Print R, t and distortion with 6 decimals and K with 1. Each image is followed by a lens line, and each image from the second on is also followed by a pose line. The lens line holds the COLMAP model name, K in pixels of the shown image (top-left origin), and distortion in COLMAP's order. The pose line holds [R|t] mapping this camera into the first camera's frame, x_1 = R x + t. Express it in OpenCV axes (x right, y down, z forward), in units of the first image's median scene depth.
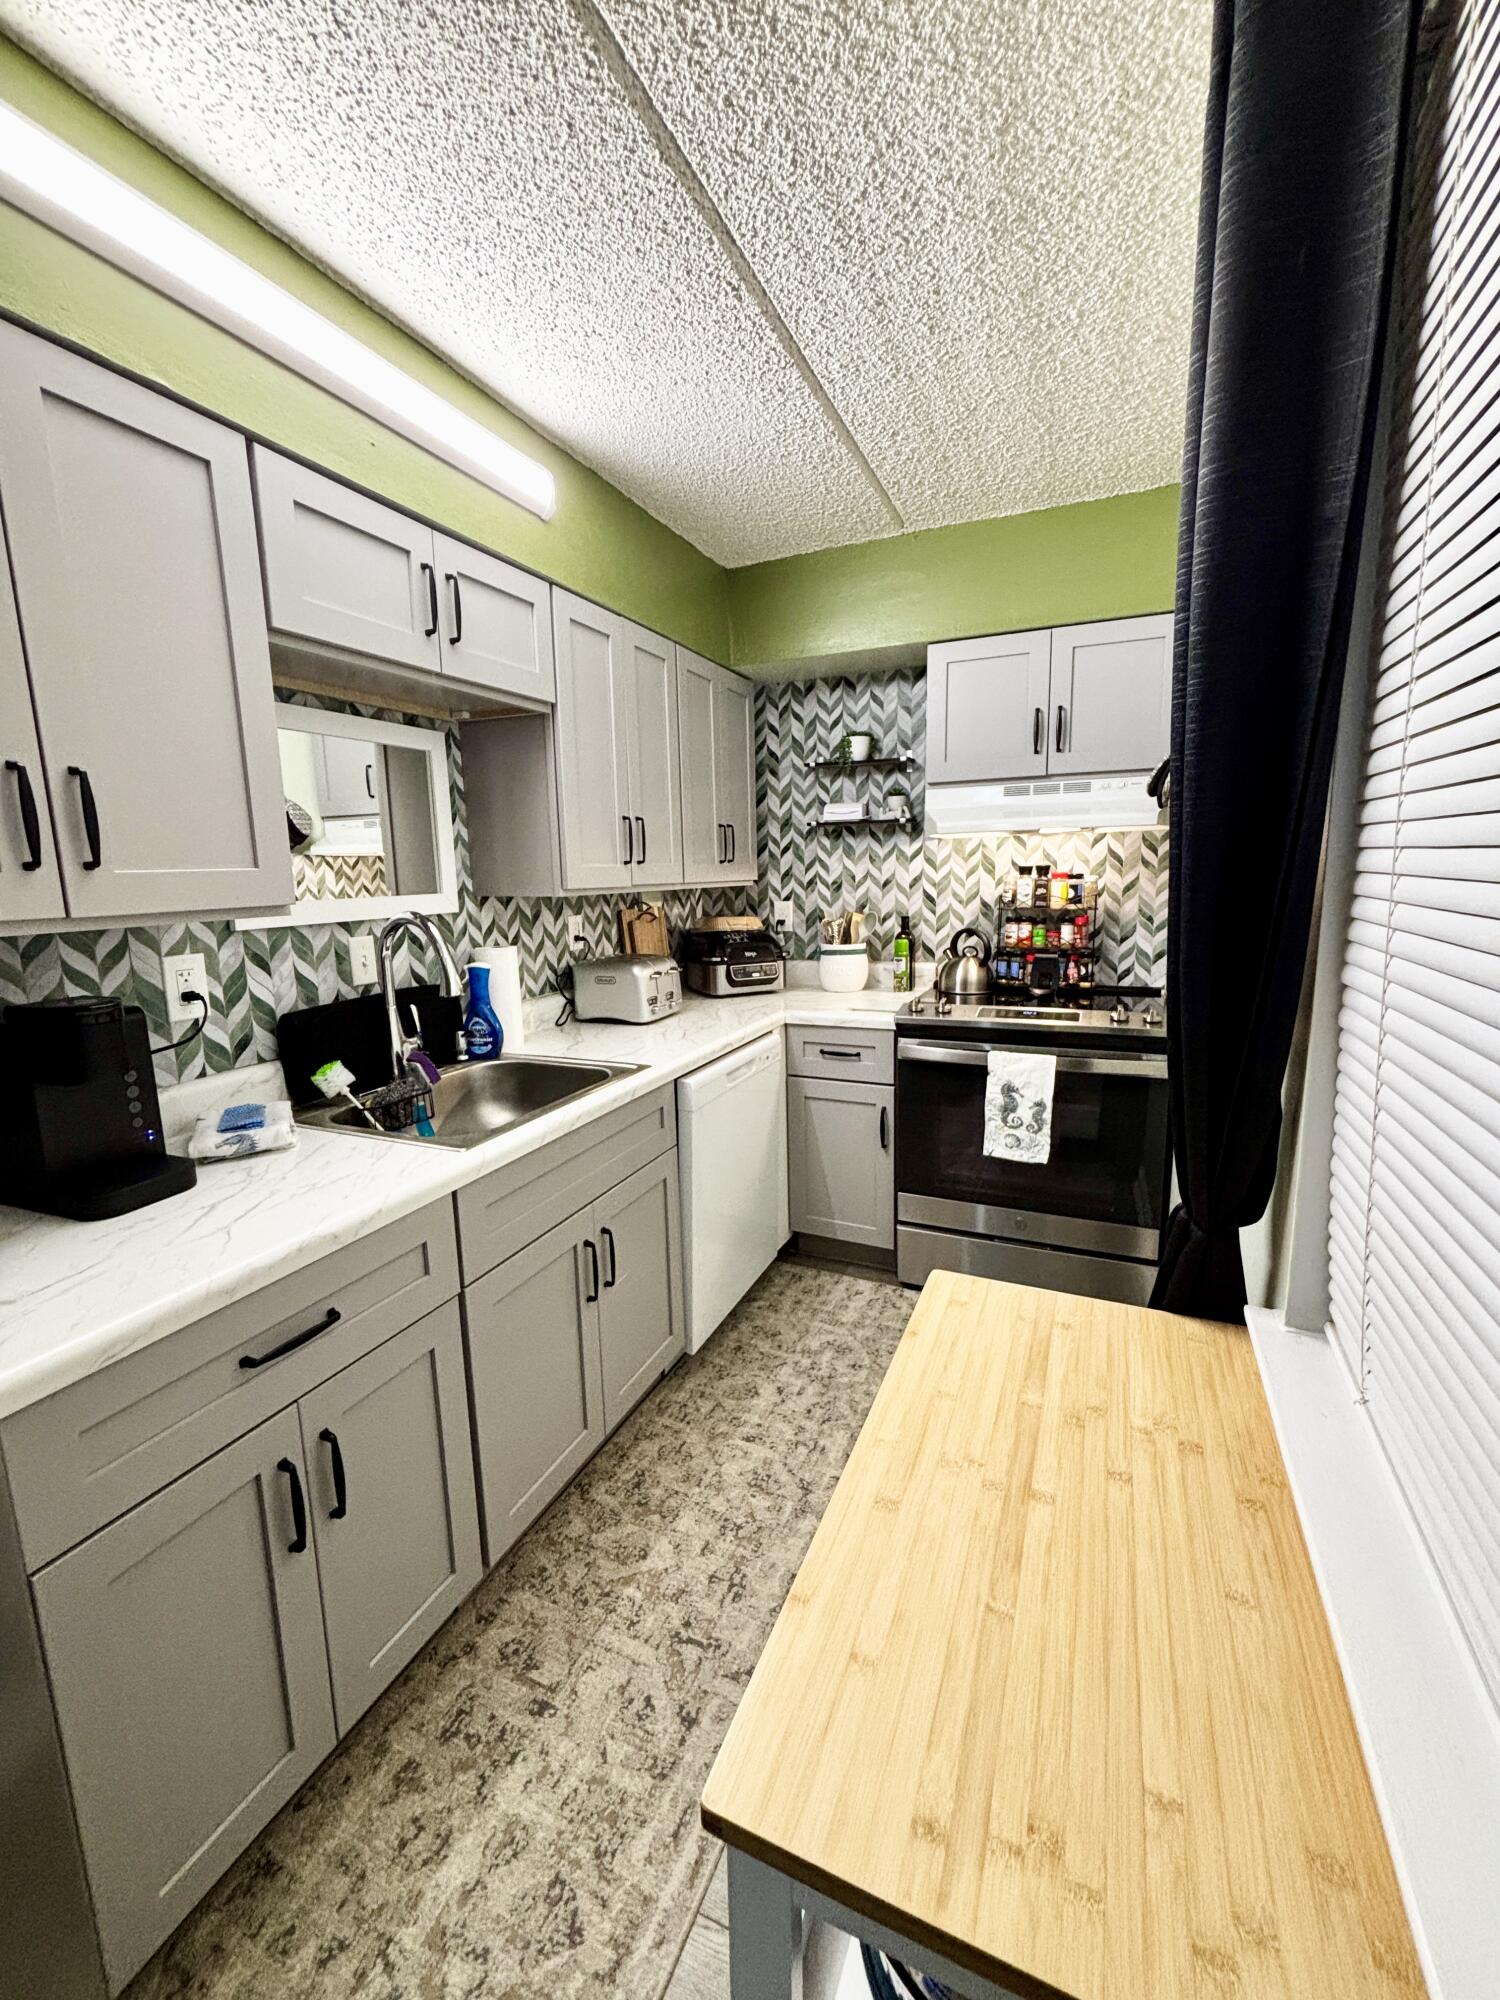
lens RADIAL K [[802.1, 0, 750.0], [0, 802.1, 1000.0], [0, 0, 1]] dist [0.000637, -0.001337]
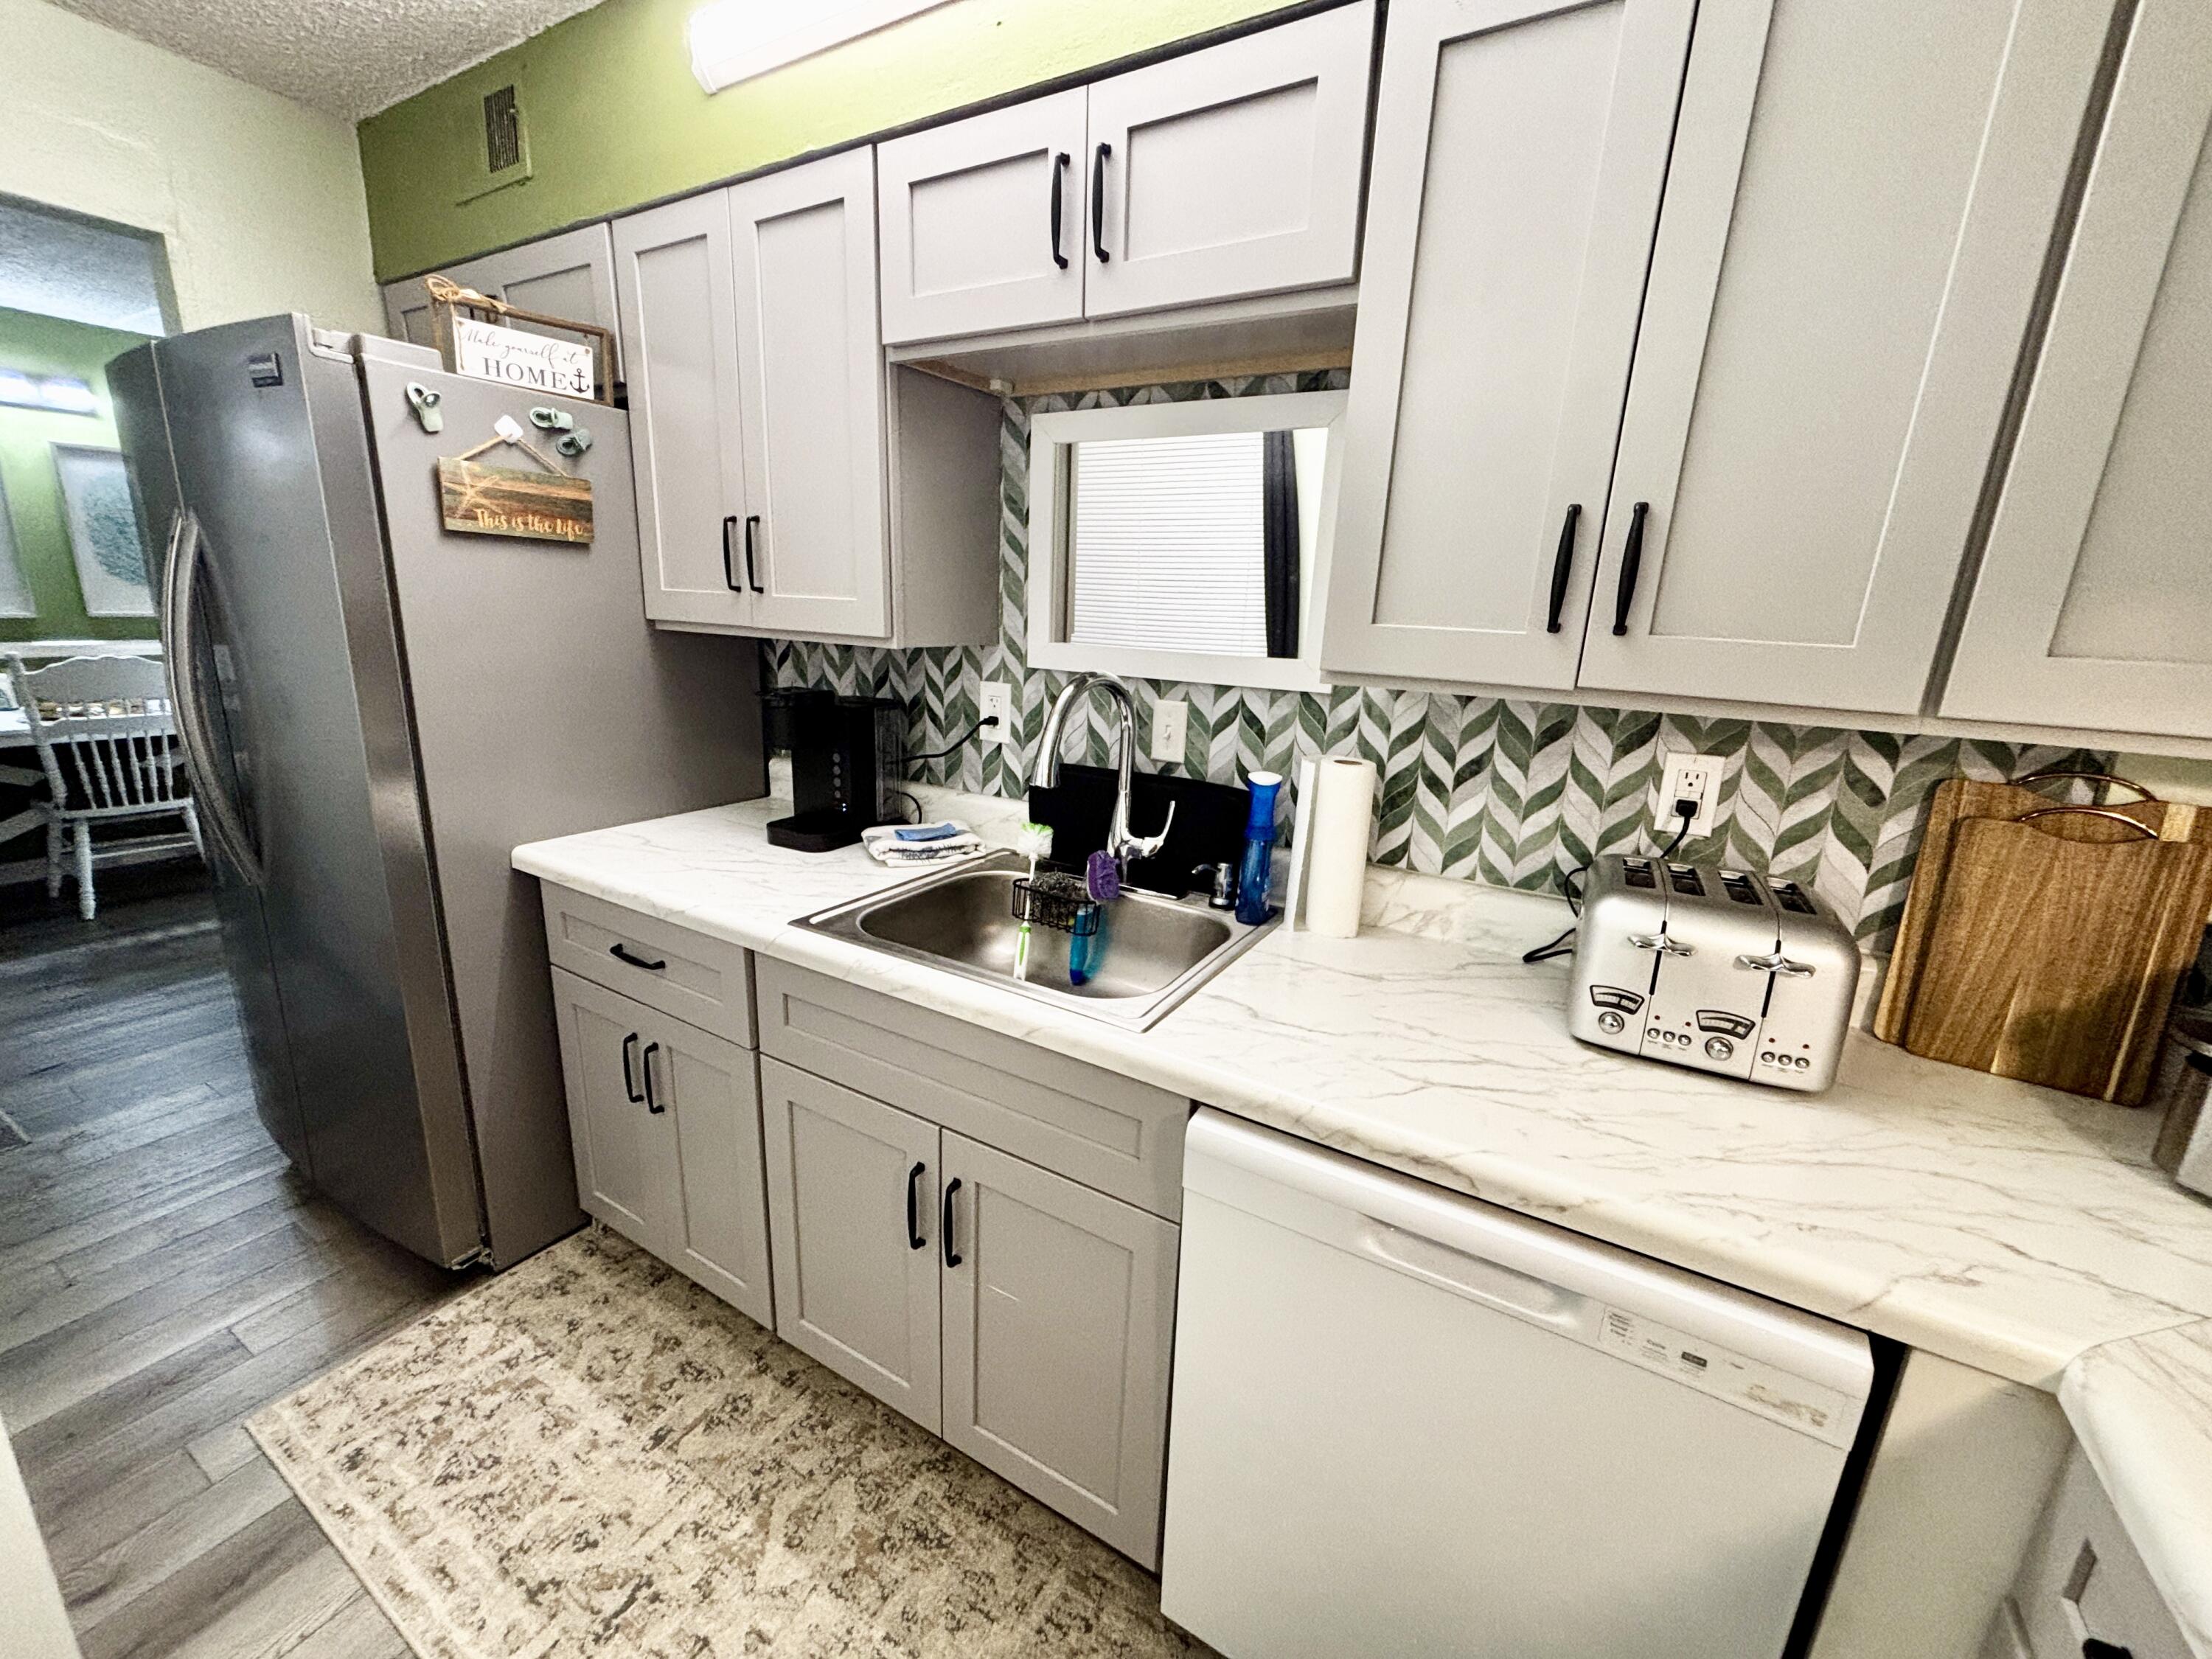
lens RADIAL K [[890.6, 0, 1116.9], [0, 890.6, 827.4], [0, 0, 1]] dist [0.000661, -0.000325]
pose [[-0.119703, 0.267001, -0.956233, 0.309008], [-0.194936, 0.938089, 0.286337, -0.161179], [0.973484, 0.220680, -0.060244, 0.826790]]
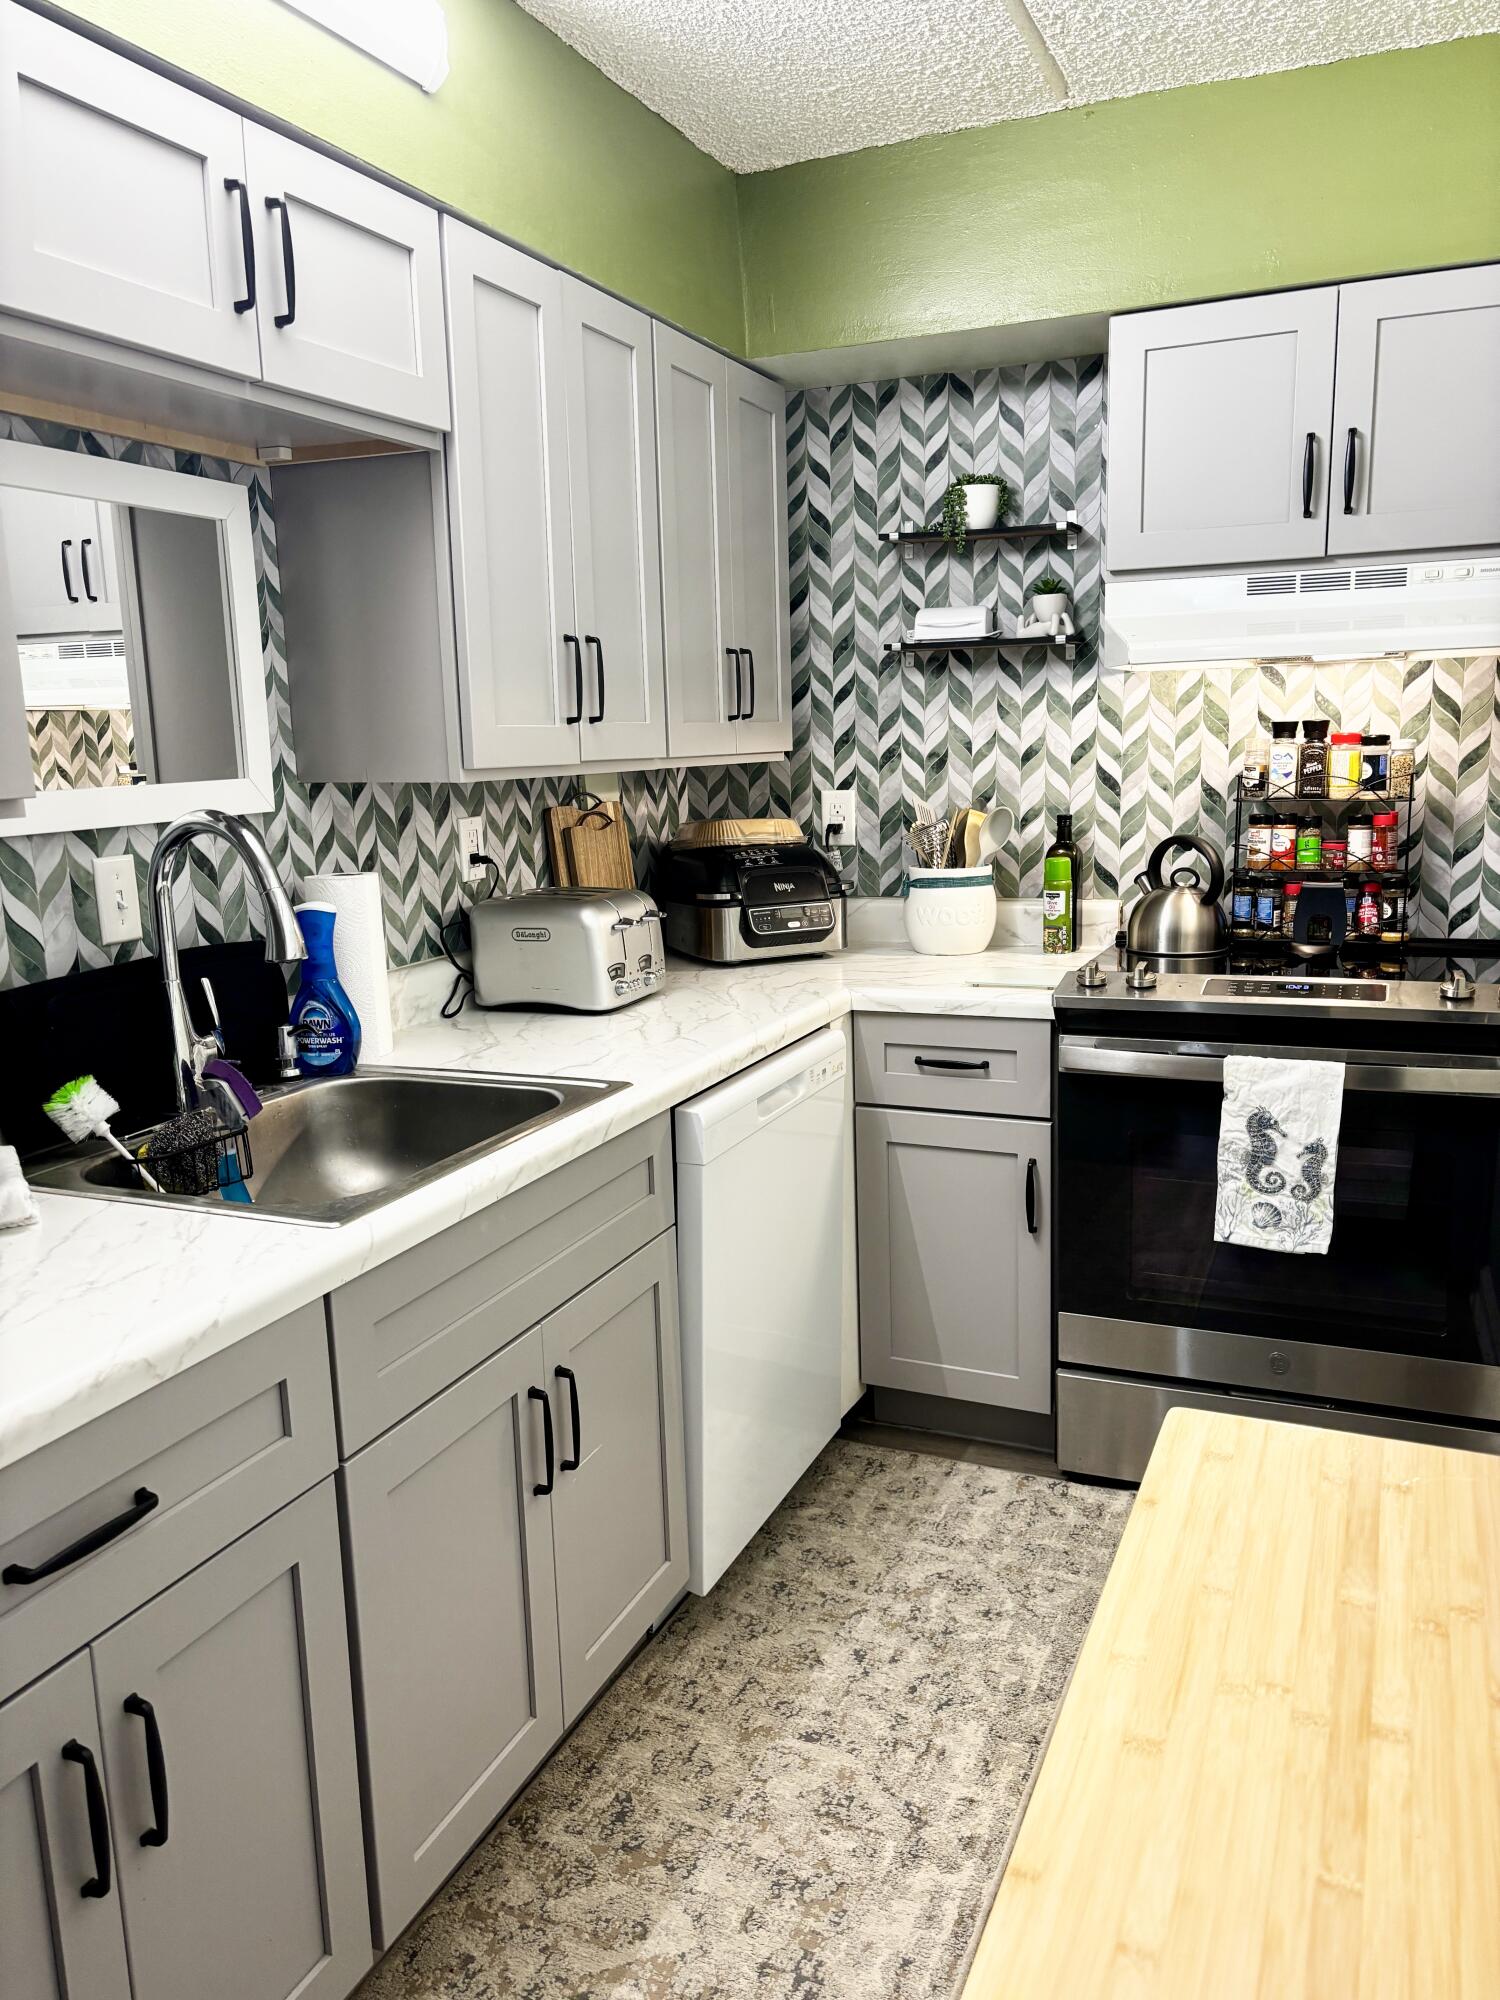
lens RADIAL K [[1511.8, 0, 750.5], [0, 1511.8, 1017.2], [0, 0, 1]] dist [0.016033, 0.000221]
pose [[0.999910, -0.008268, 0.010571, -0.042616], [0.008006, 0.999665, 0.024627, 0.008672], [-0.010772, -0.024541, 0.999641, -0.049742]]
